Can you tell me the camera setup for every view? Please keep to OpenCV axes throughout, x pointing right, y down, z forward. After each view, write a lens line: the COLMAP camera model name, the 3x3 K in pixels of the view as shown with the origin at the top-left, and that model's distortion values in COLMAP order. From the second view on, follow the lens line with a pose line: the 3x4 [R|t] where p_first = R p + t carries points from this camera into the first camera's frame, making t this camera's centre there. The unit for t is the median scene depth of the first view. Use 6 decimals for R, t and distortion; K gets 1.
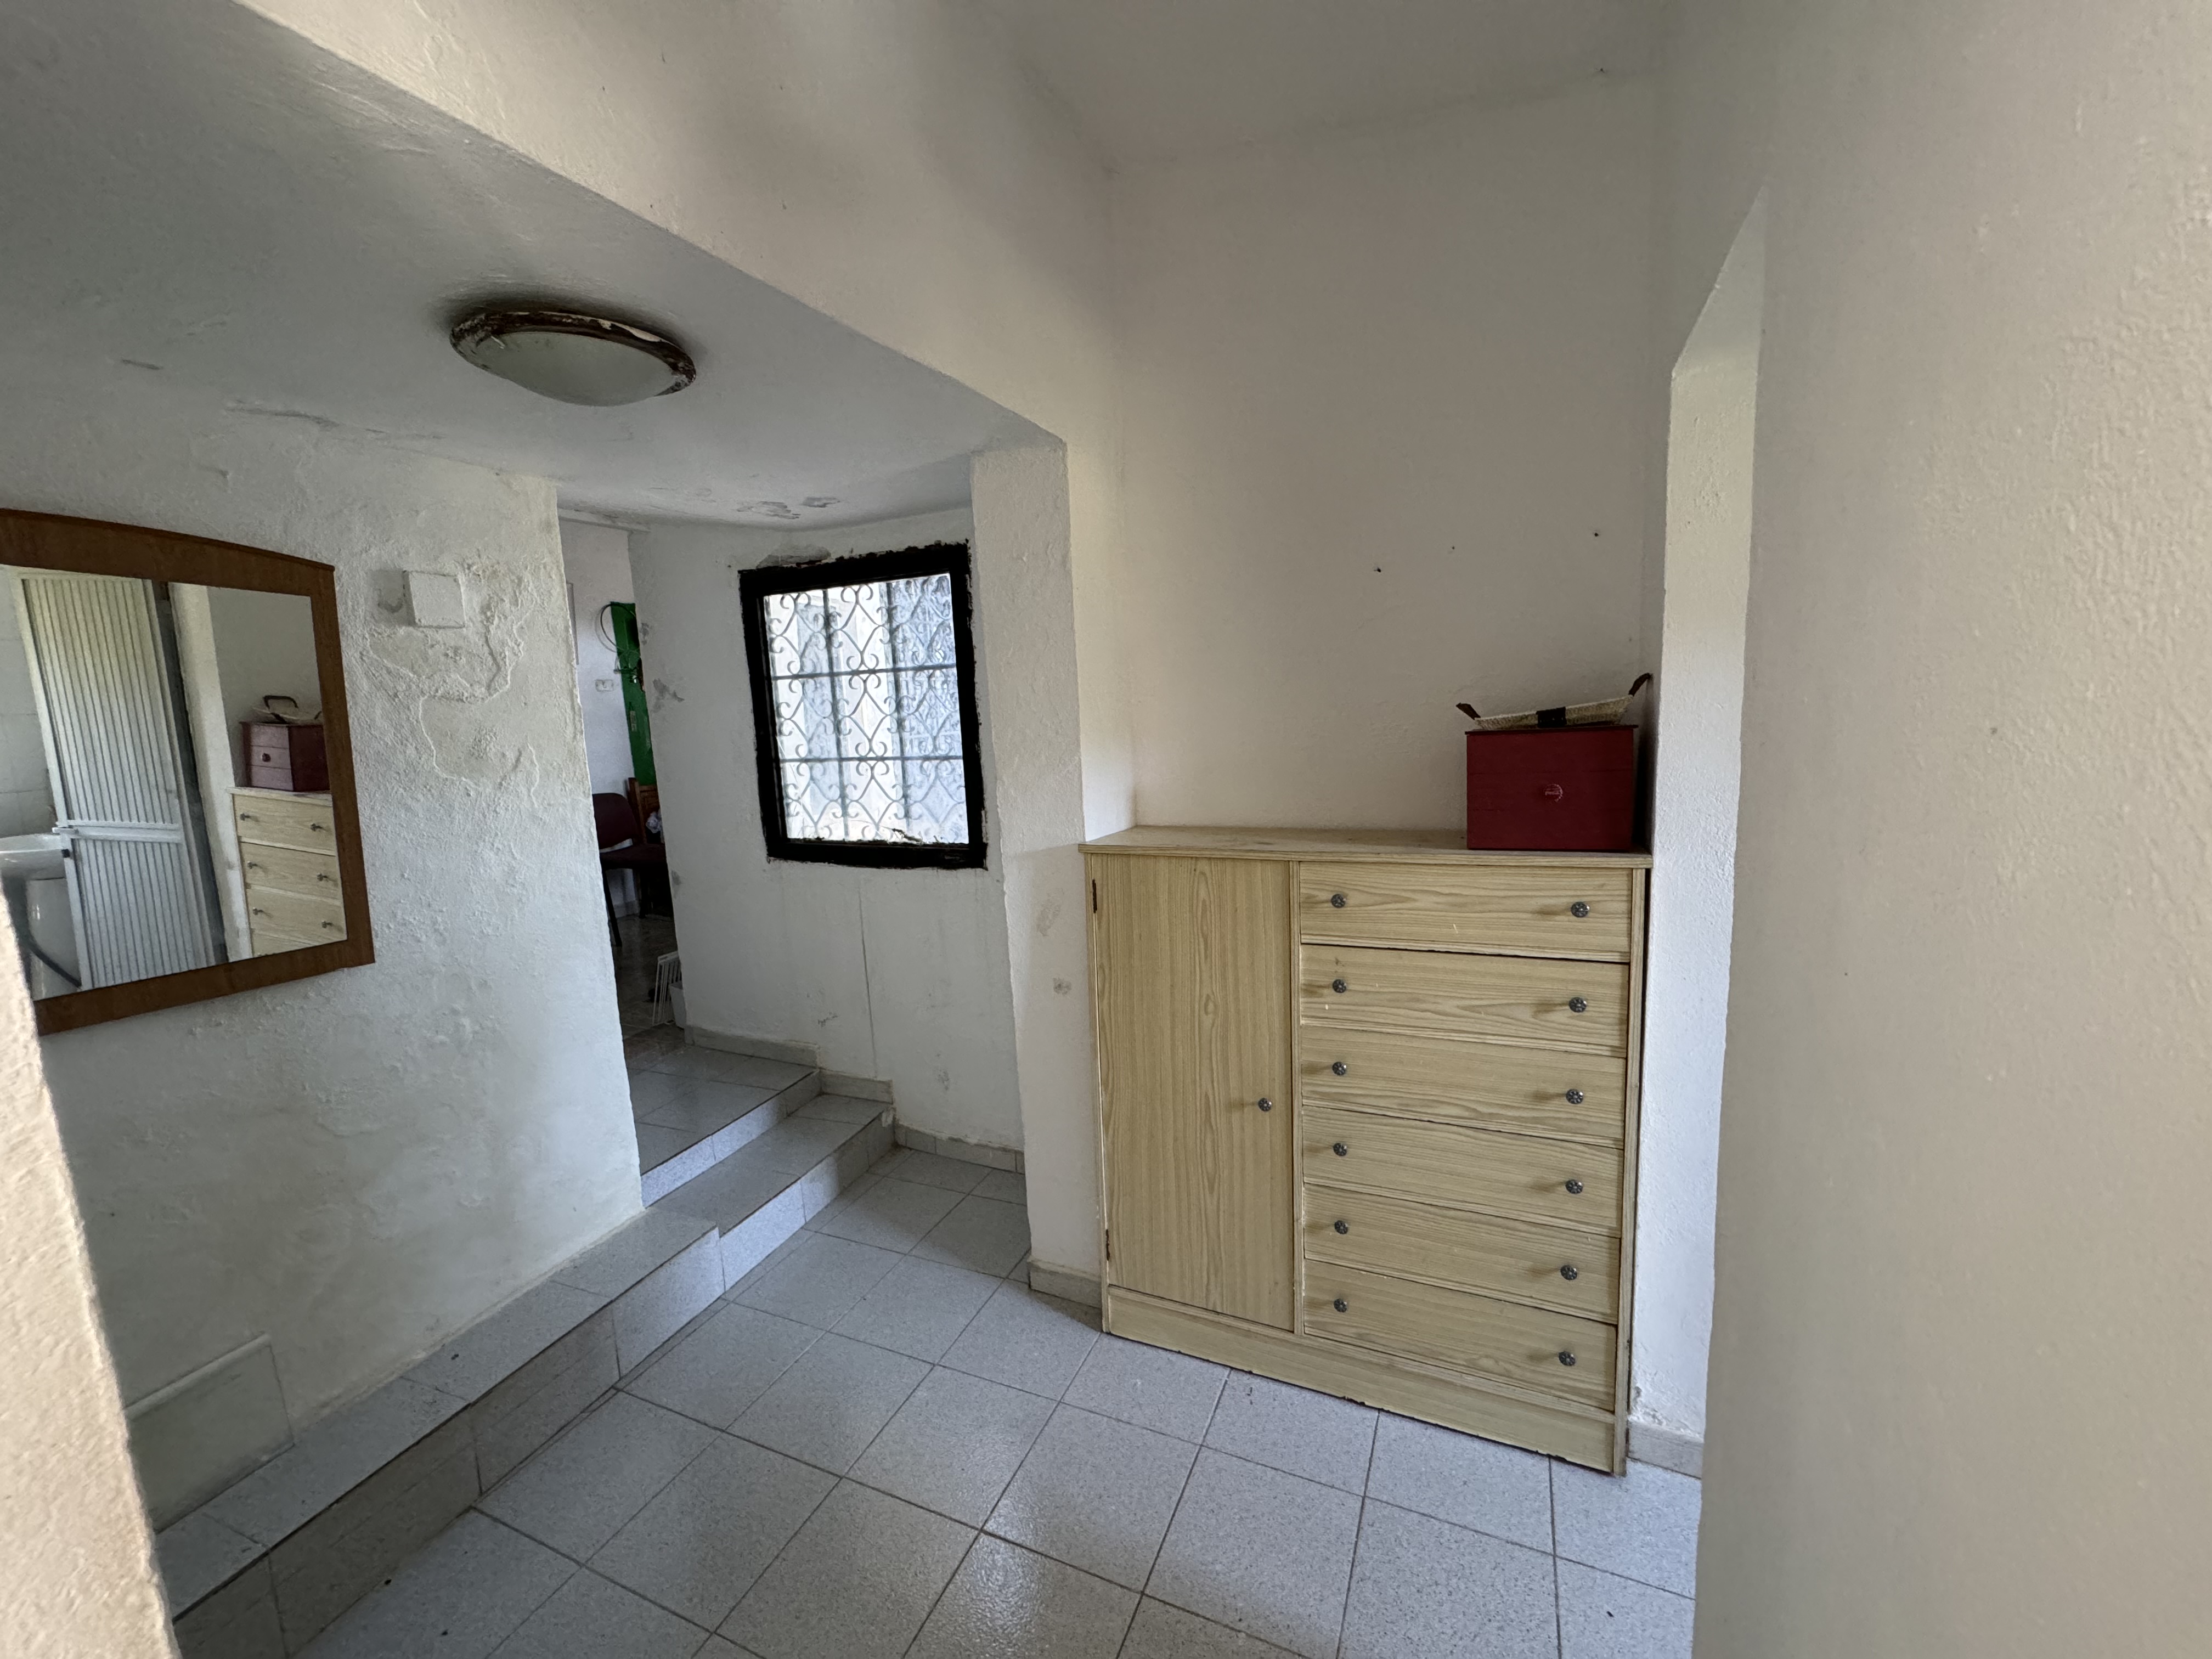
lens RADIAL K [[880.8, 0, 1108.0], [0, 880.8, 831.4], [0, 0, 1]] dist [-0.002406, 0.000224]
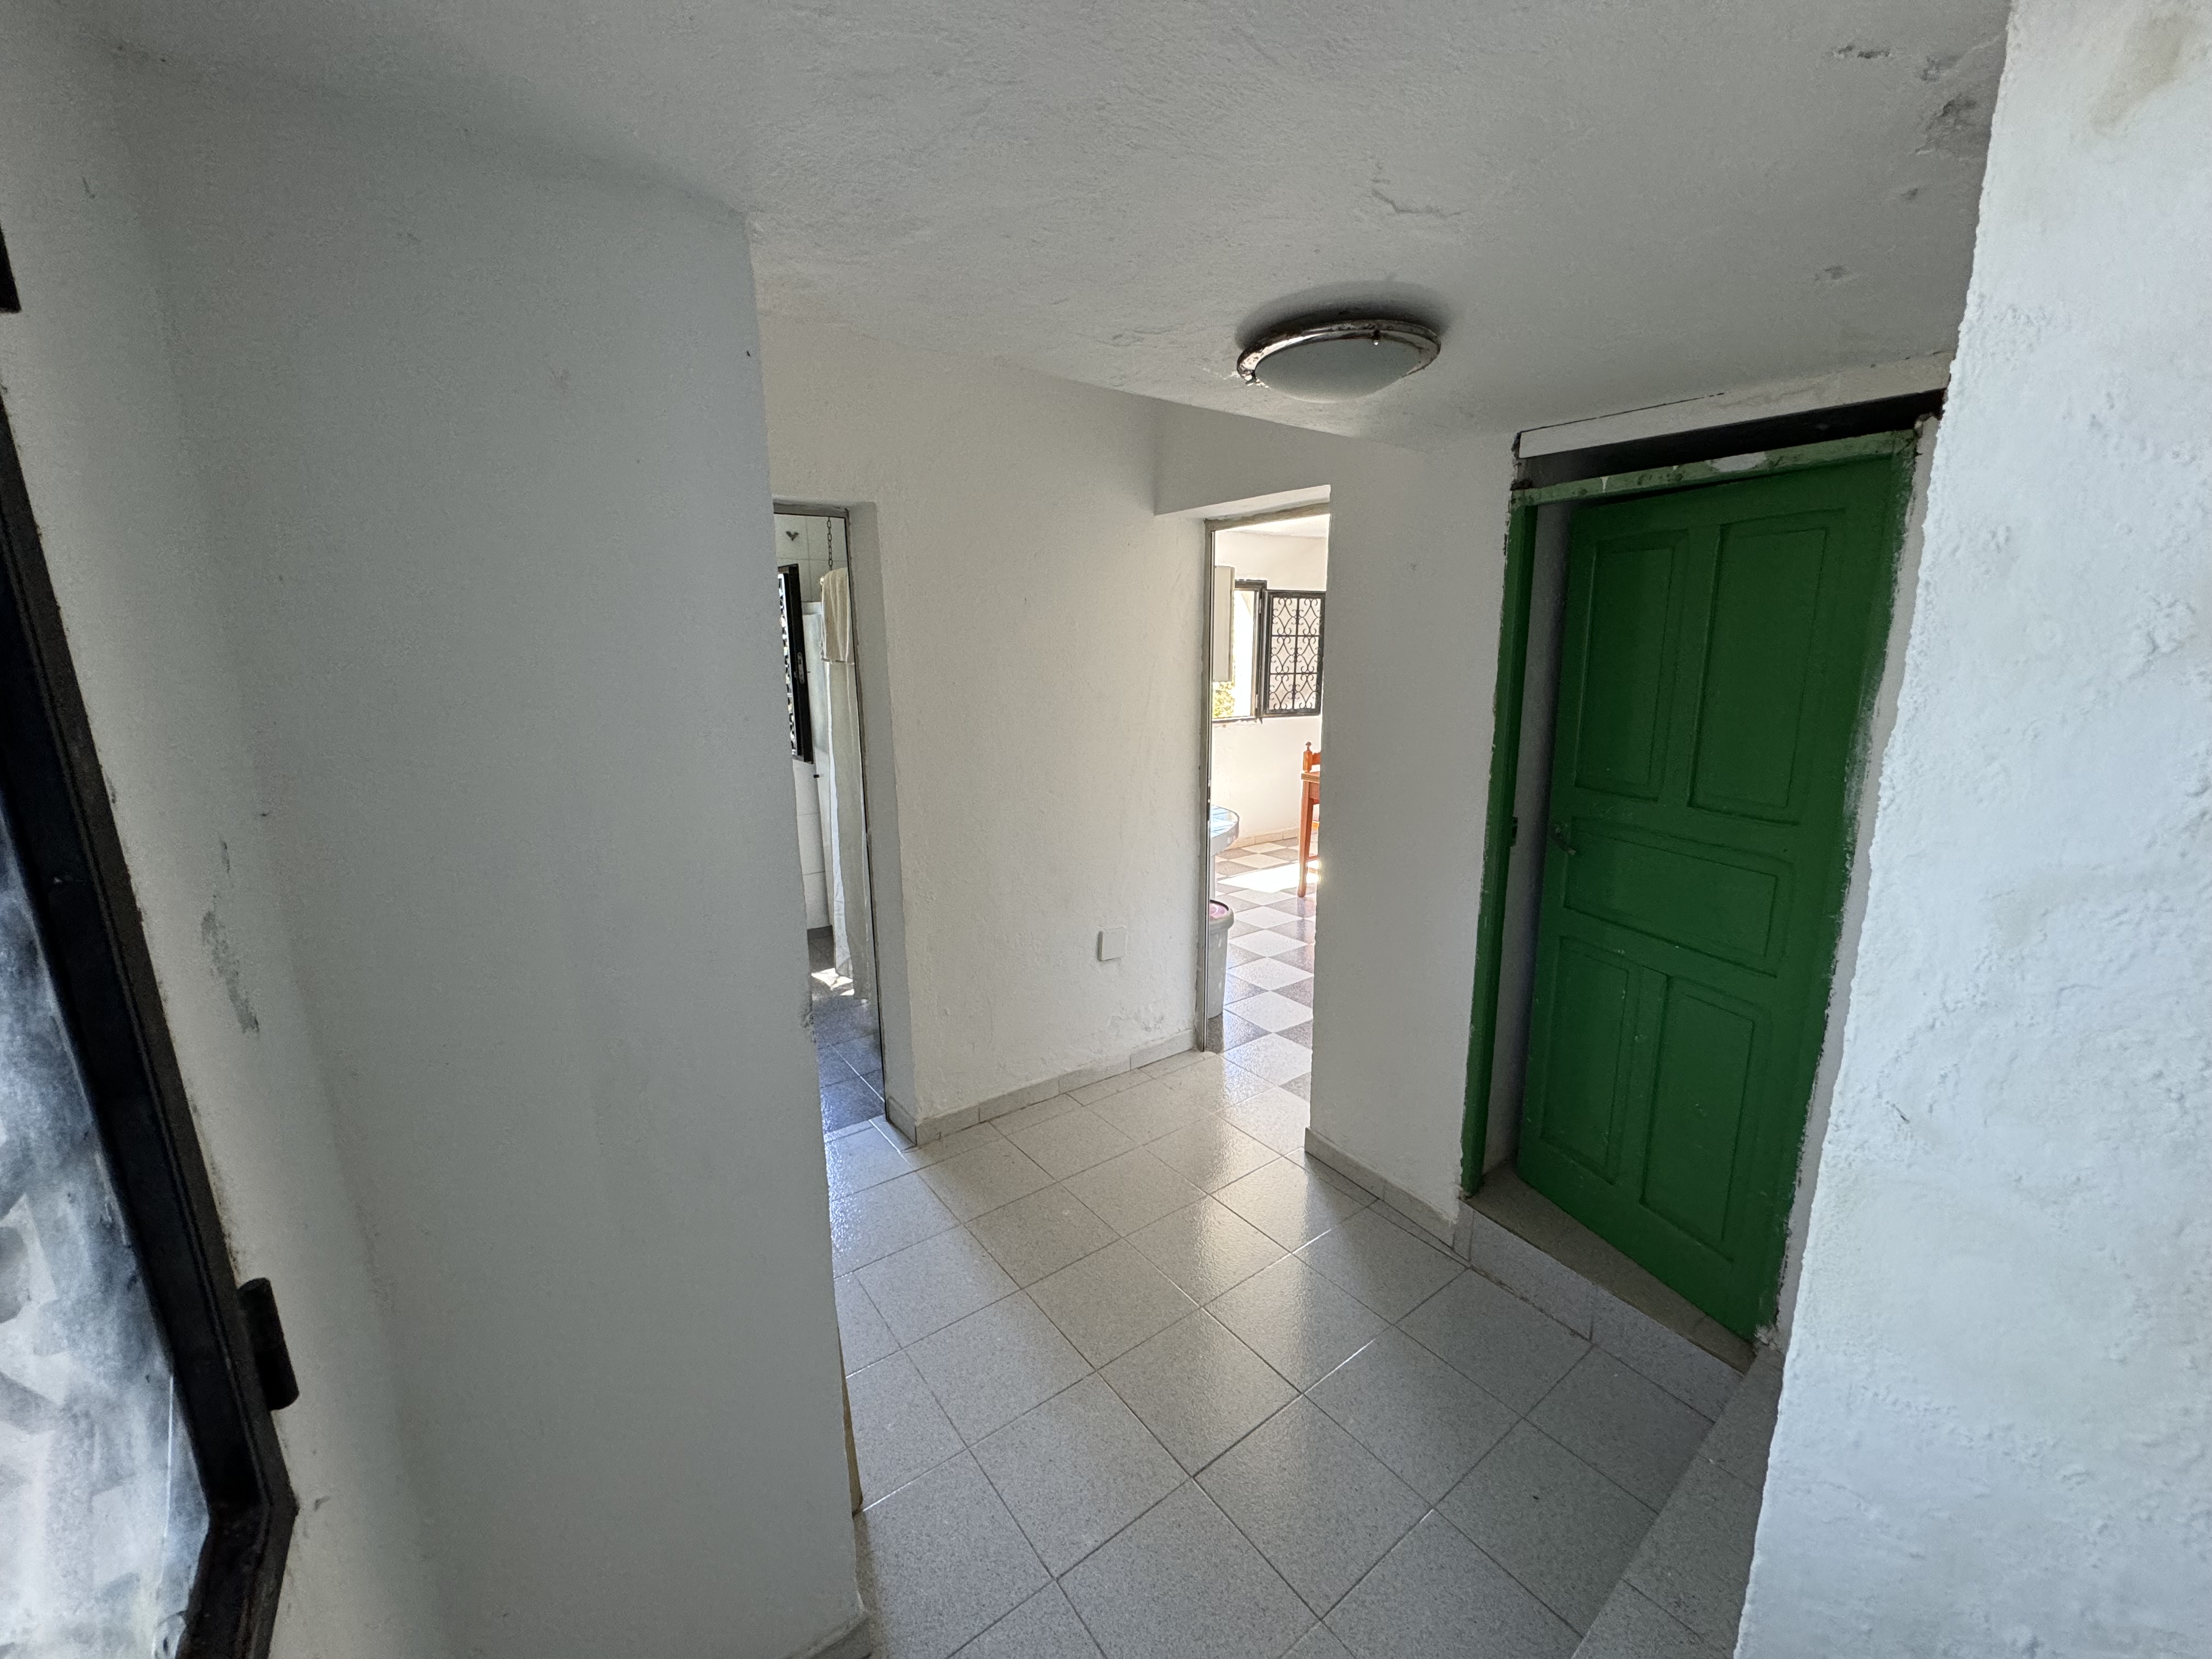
lens RADIAL K [[880.8, 0, 1108.0], [0, 880.8, 832.4], [0, 0, 1]] dist [-0.002406, 0.000224]
pose [[-0.865783, -0.053483, 0.497553, -0.600254], [0.124222, 0.940182, 0.317218, -0.240436], [-0.484756, 0.336449, -0.807350, 1.427928]]
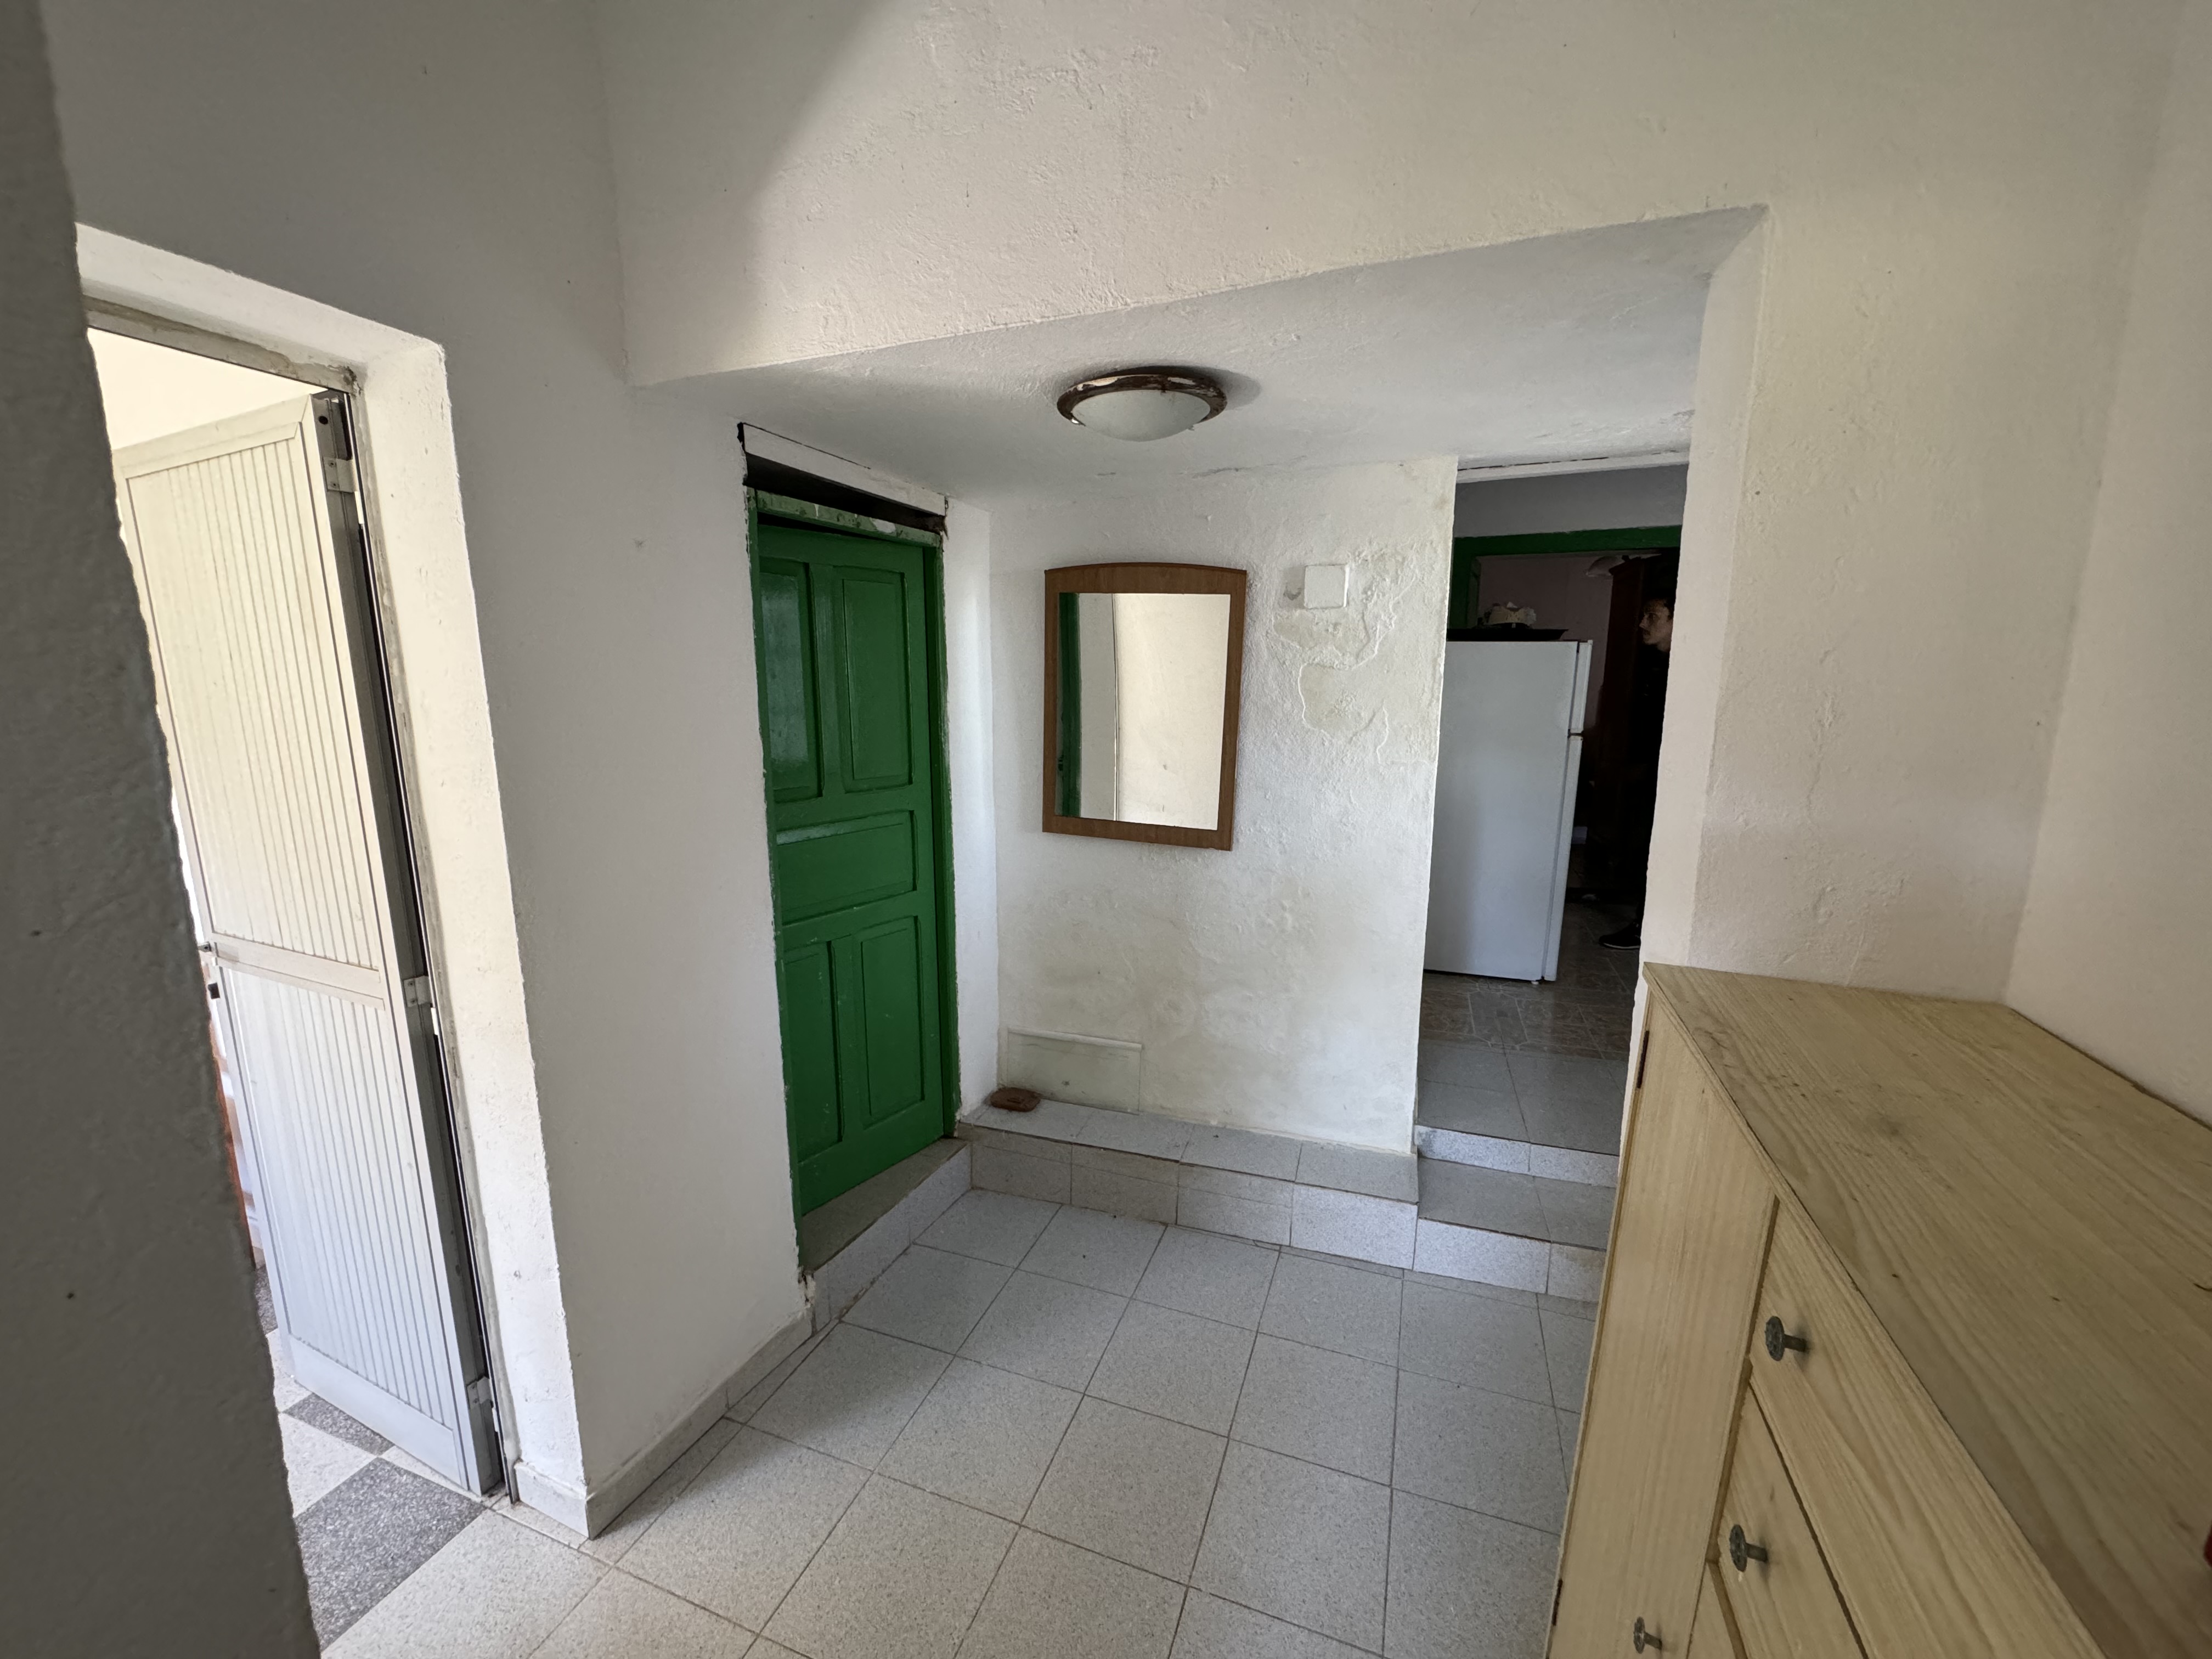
lens RADIAL K [[880.8, 0, 1108.3], [0, 880.8, 829.8], [0, 0, 1]] dist [-0.002406, 0.000224]
pose [[0.057091, 0.216316, -0.974653, 0.484971], [-0.149836, 0.967044, 0.205850, -0.133220], [0.987061, 0.134286, 0.087621, 0.602589]]
